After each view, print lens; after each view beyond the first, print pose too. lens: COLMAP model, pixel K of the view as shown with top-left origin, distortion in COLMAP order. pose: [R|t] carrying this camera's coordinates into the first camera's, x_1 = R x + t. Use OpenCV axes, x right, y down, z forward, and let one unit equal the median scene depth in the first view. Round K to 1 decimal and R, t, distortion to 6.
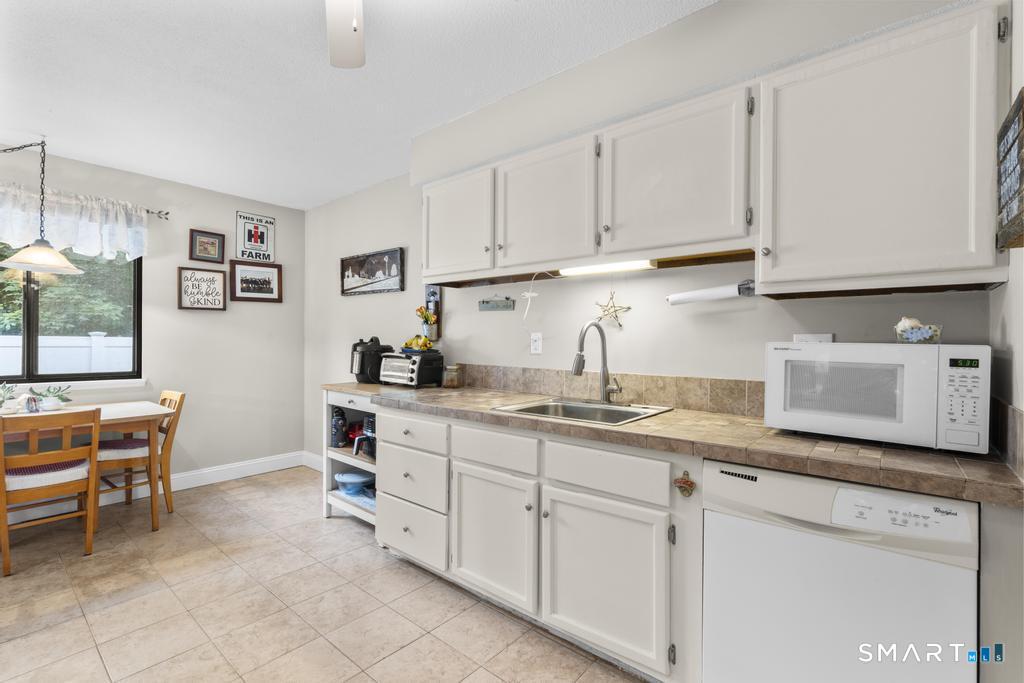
lens RADIAL K [[461.1, 0, 511.6], [0, 461.1, 342.3], [0, 0, 1]] dist [-0.009393, 0.003262]
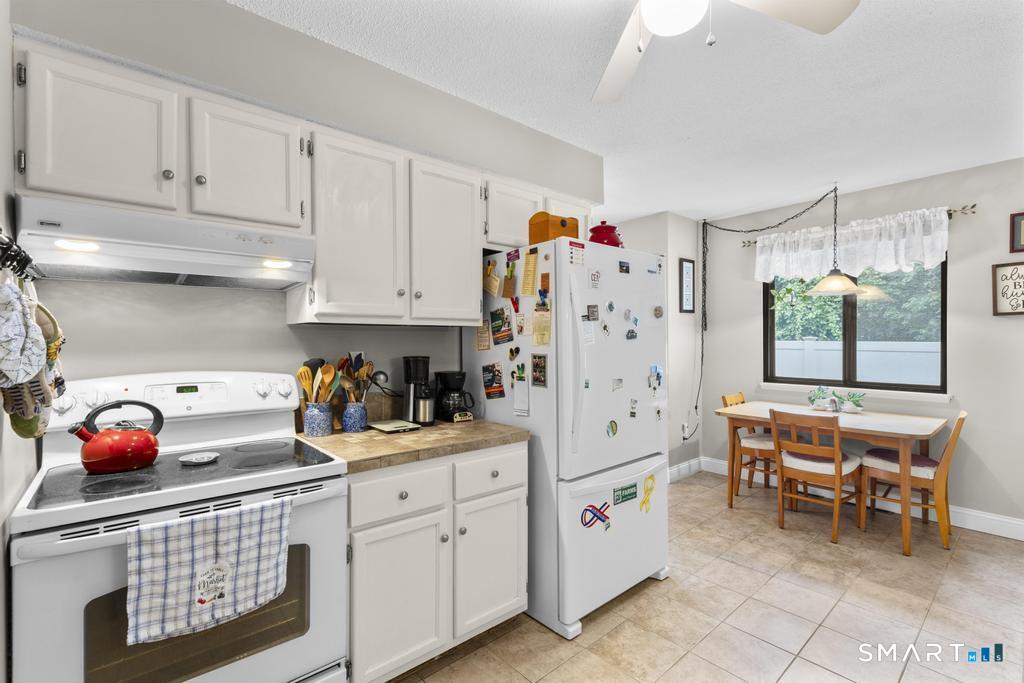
lens RADIAL K [[461.1, 0, 511.9], [0, 461.1, 342.5], [0, 0, 1]] dist [-0.009393, 0.003262]
pose [[-0.165941, -0.000023, -0.986136, 0.282940], [0.002269, 0.999997, -0.000405, -0.030837], [0.986133, -0.002305, -0.165940, 0.336655]]
